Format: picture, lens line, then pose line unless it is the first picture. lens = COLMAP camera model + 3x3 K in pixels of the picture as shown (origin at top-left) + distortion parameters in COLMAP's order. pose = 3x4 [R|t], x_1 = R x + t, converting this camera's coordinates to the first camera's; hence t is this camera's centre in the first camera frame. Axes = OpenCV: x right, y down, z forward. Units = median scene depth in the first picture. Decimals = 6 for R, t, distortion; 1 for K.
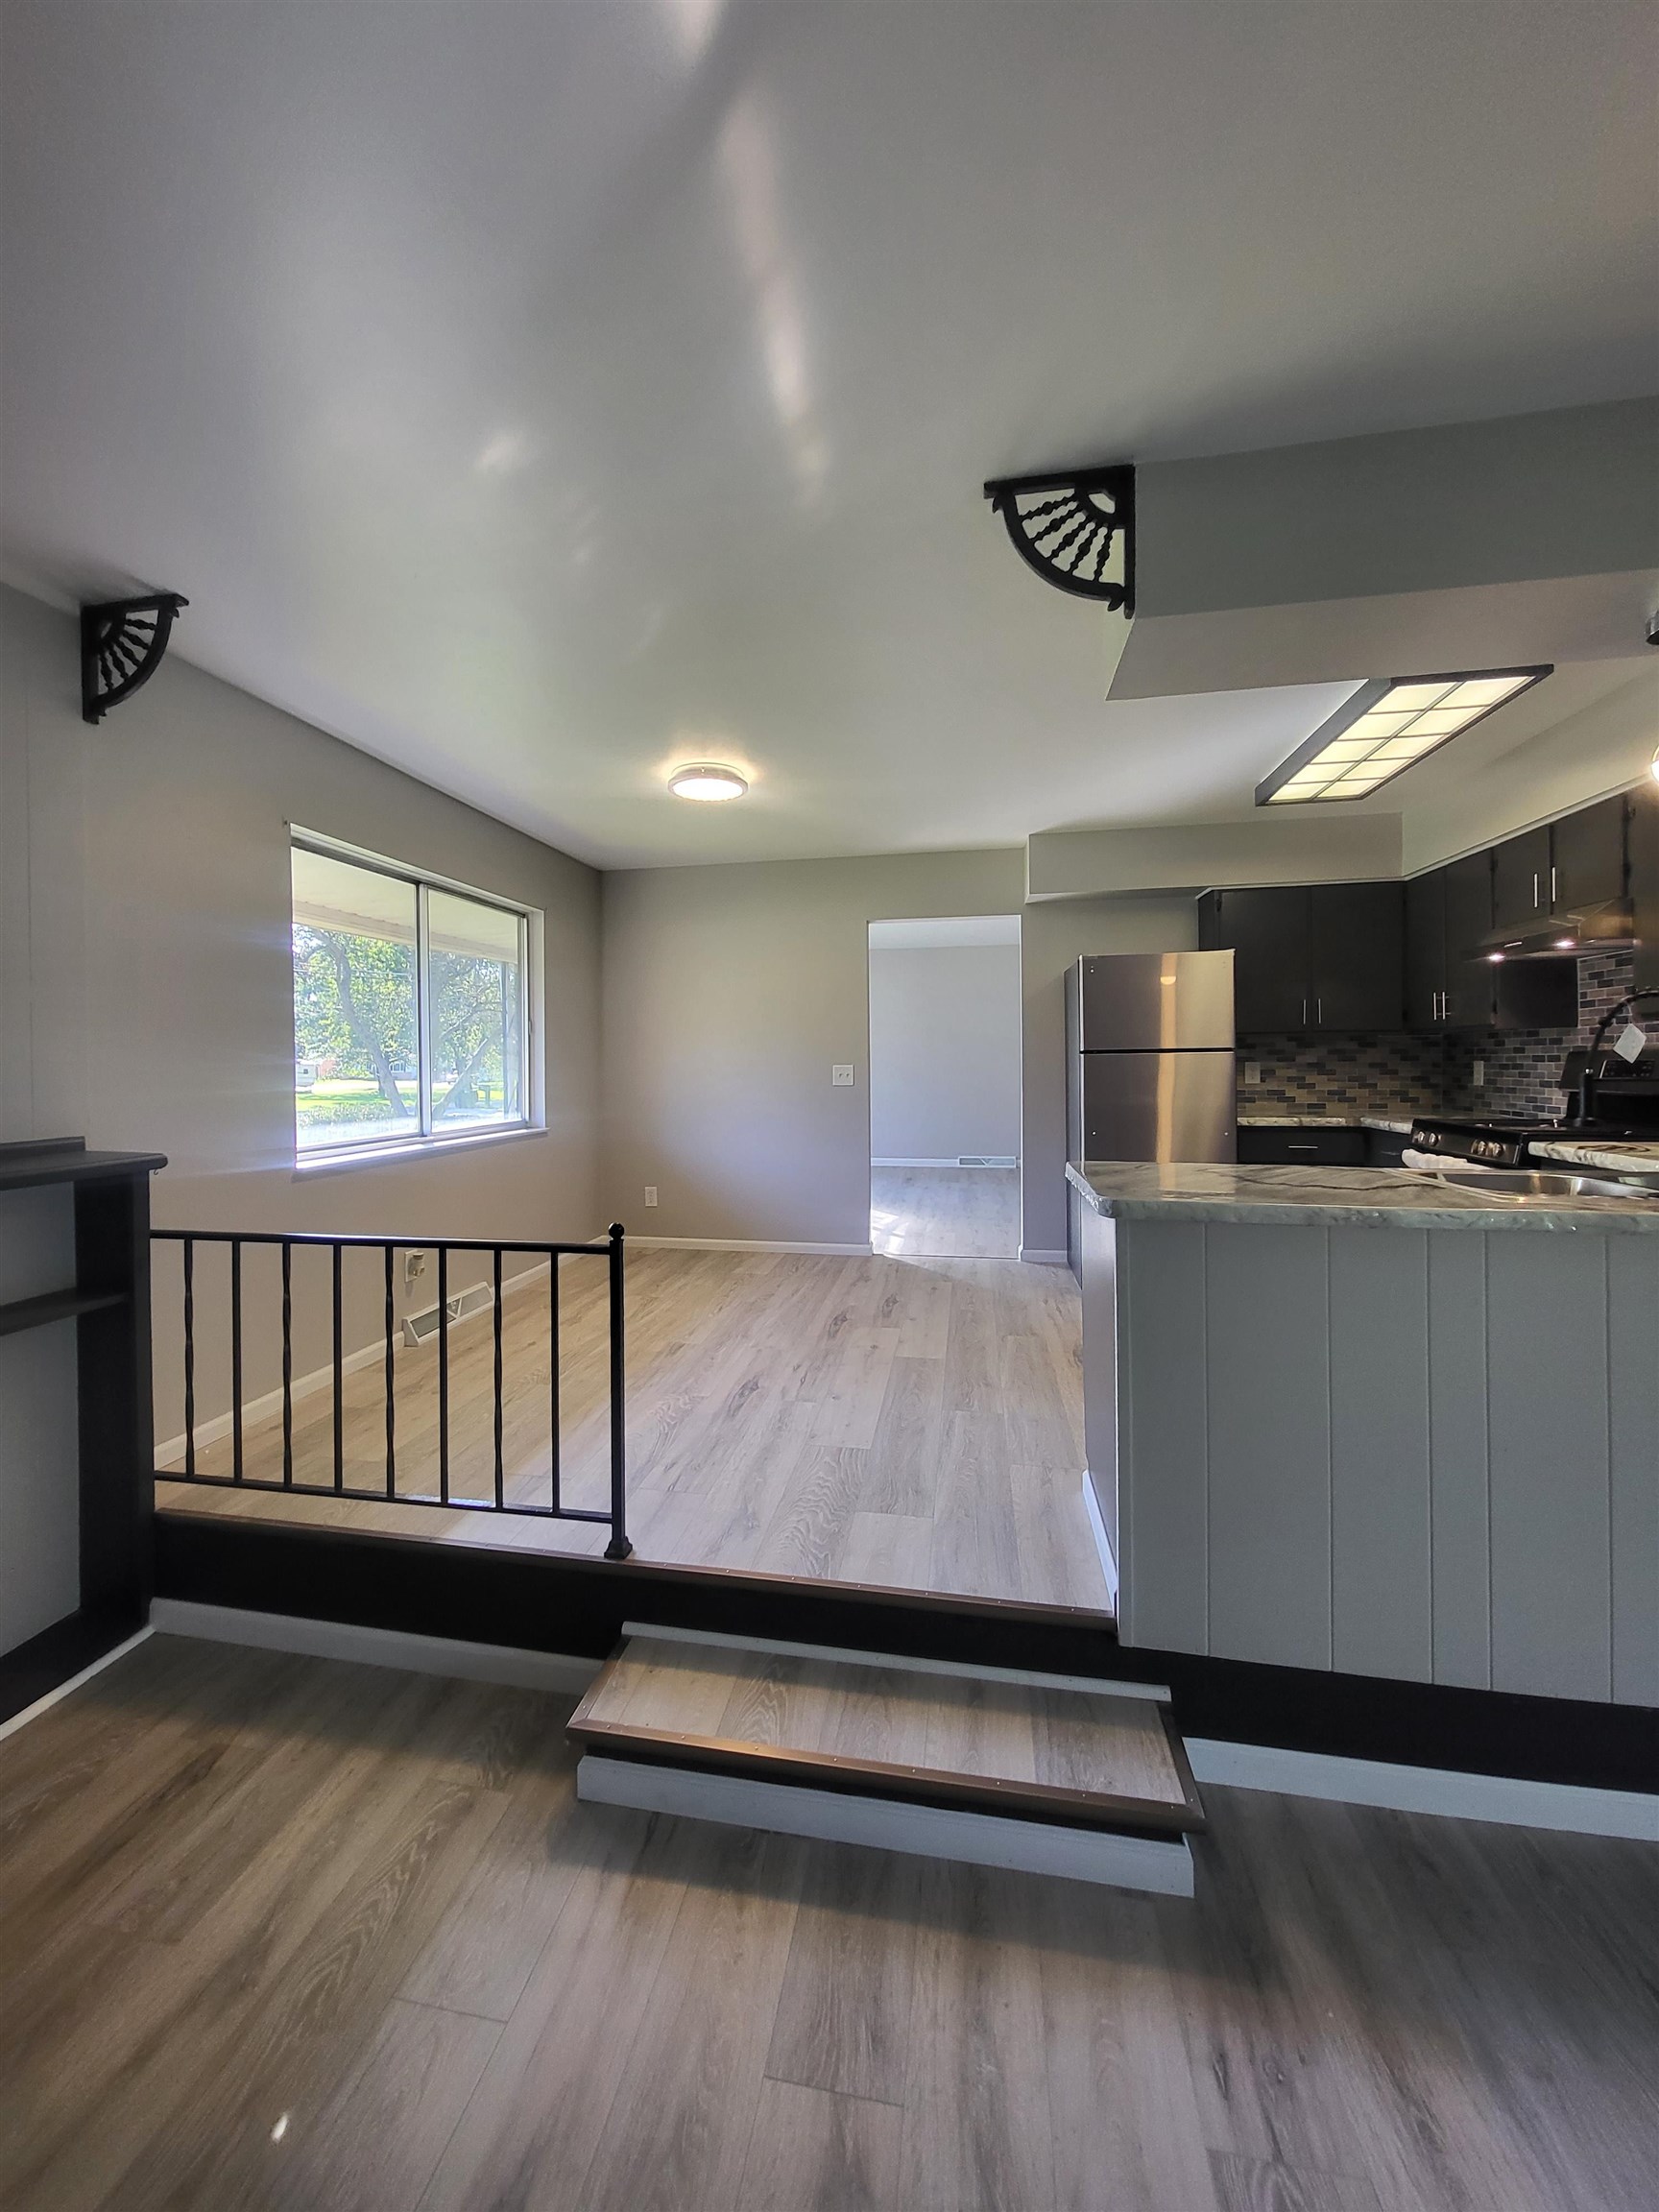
lens RADIAL K [[876.6, 0, 822.2], [0, 876.6, 1068.0], [0, 0, 1]] dist [0.000041, 0.000036]
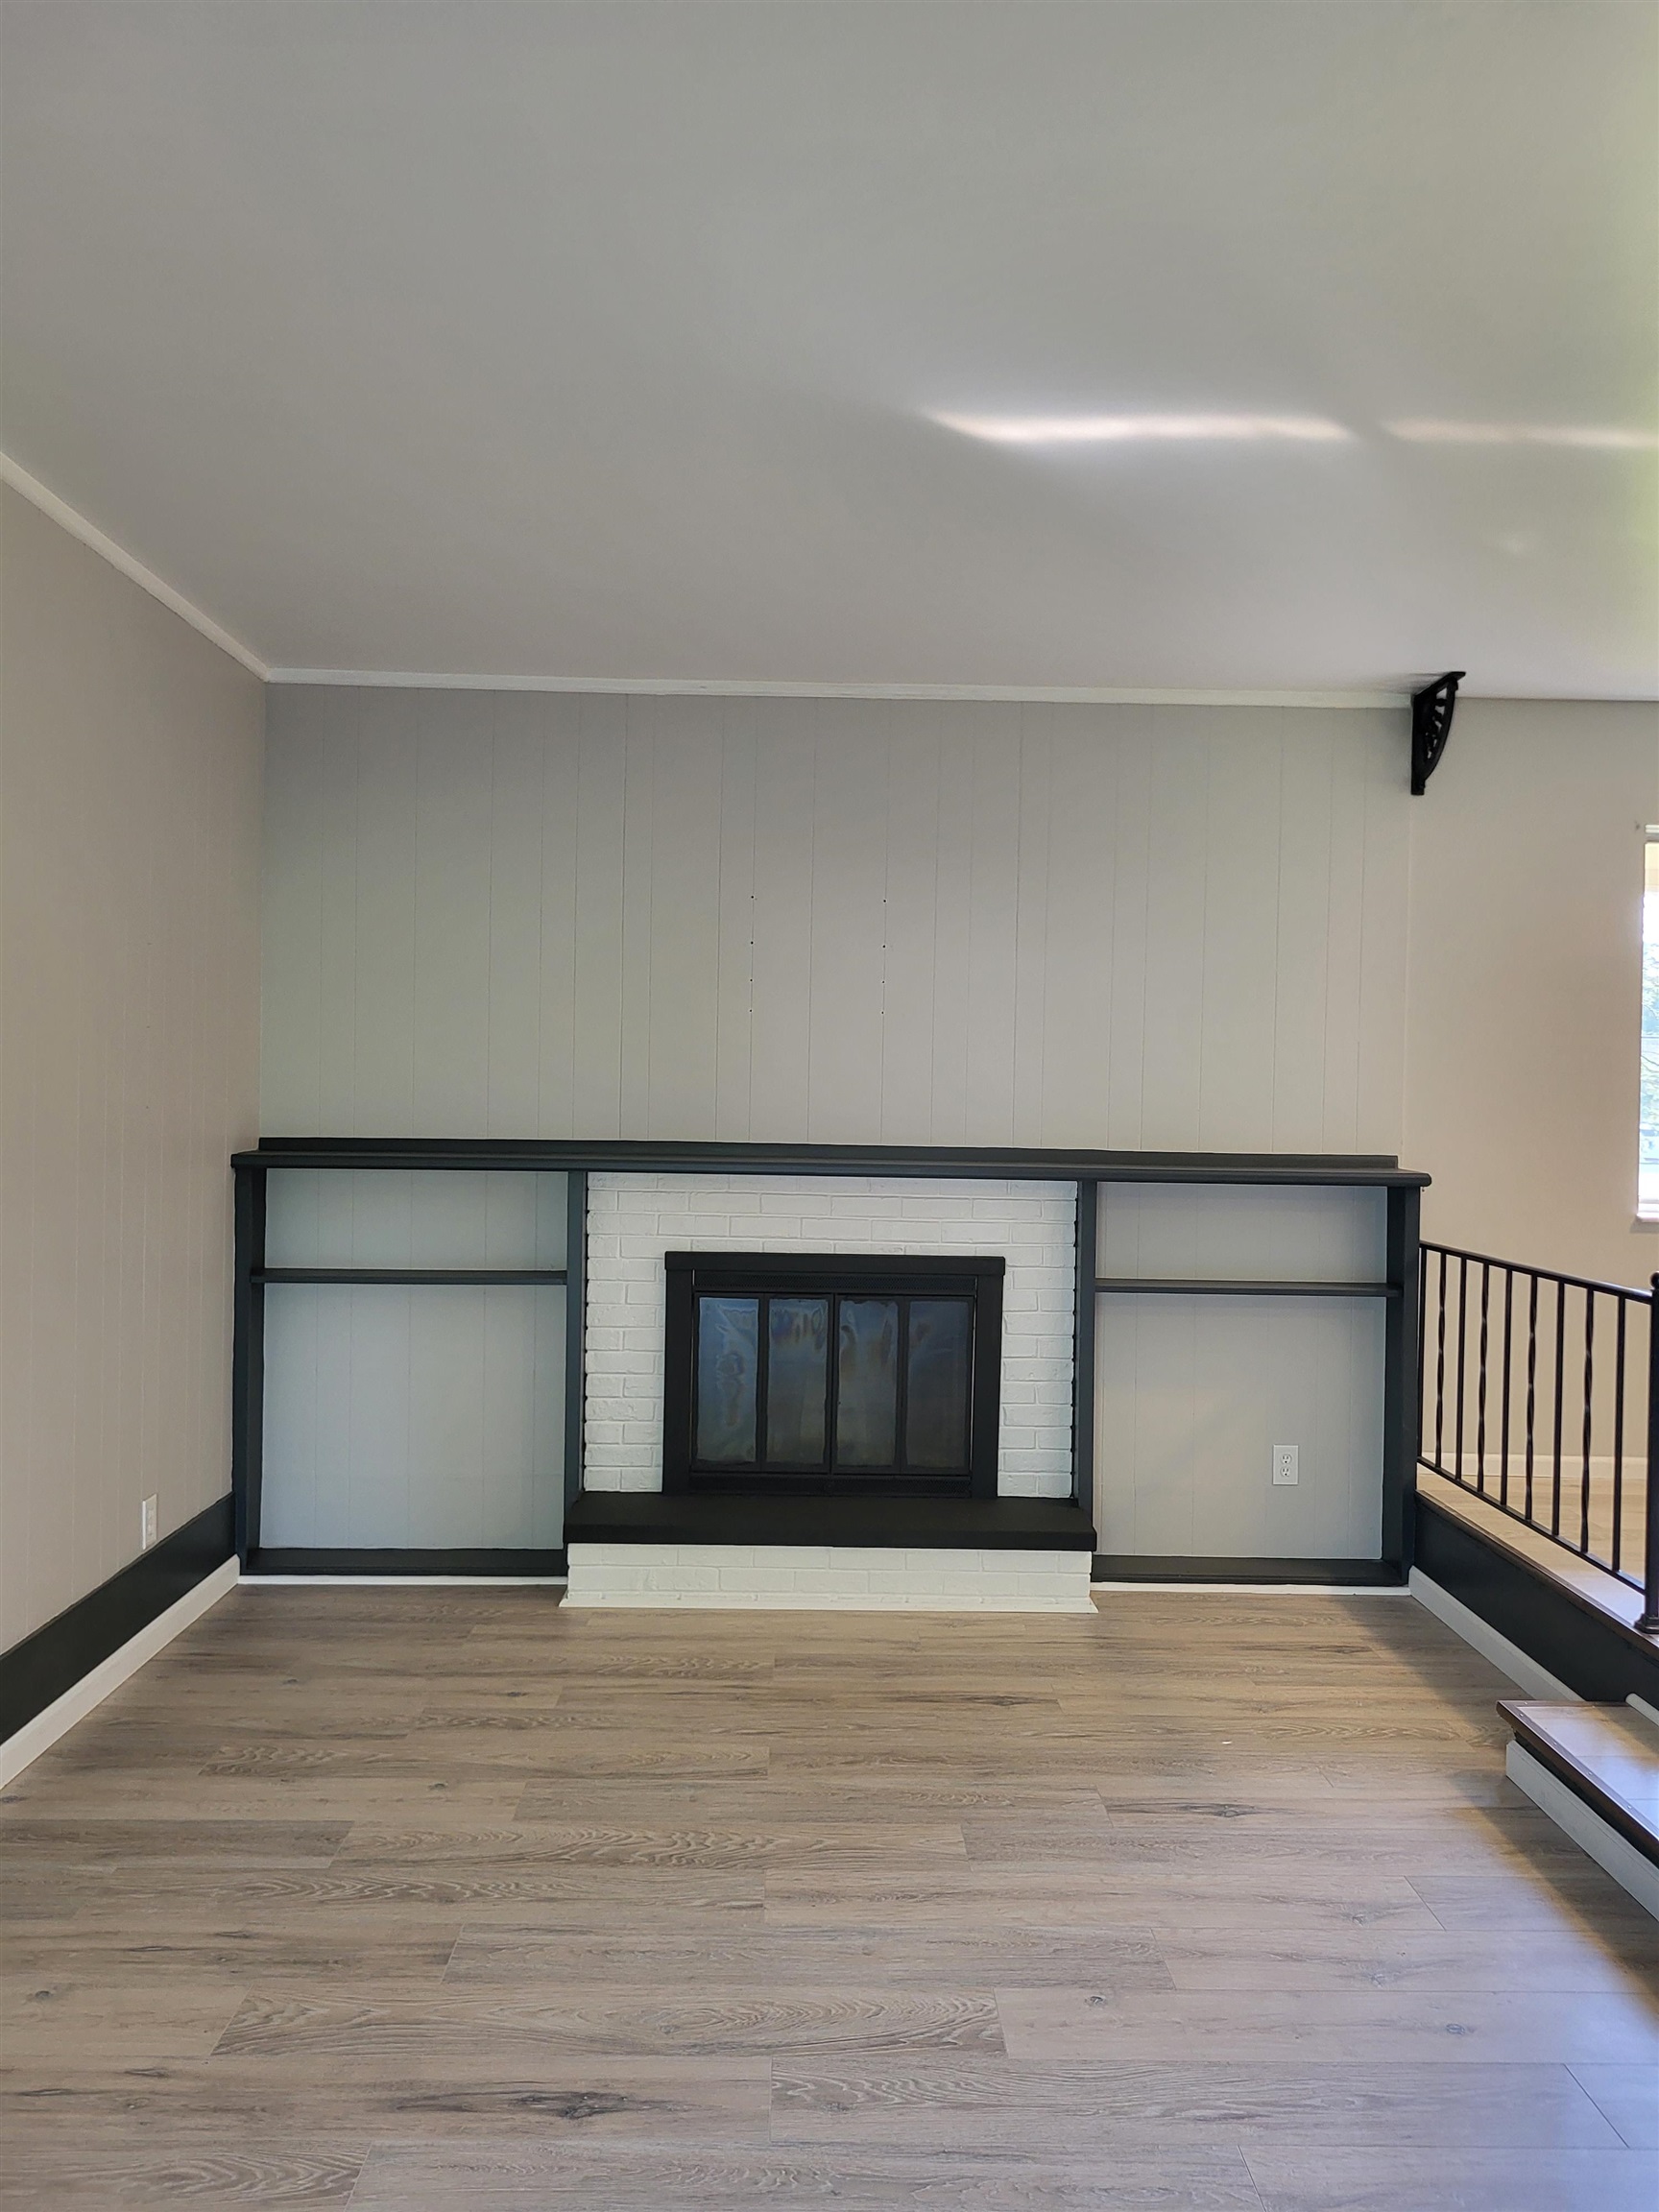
lens RADIAL K [[1717.1, 0, 833.2], [0, 1717.1, 1119.8], [0, 0, 1]] dist [0.063516, -0.065211]
pose [[0.213255, 0.028157, -0.976591, 1.254448], [-0.027866, 0.999353, 0.022728, -0.000351], [0.976599, 0.022367, 0.213901, -0.223835]]
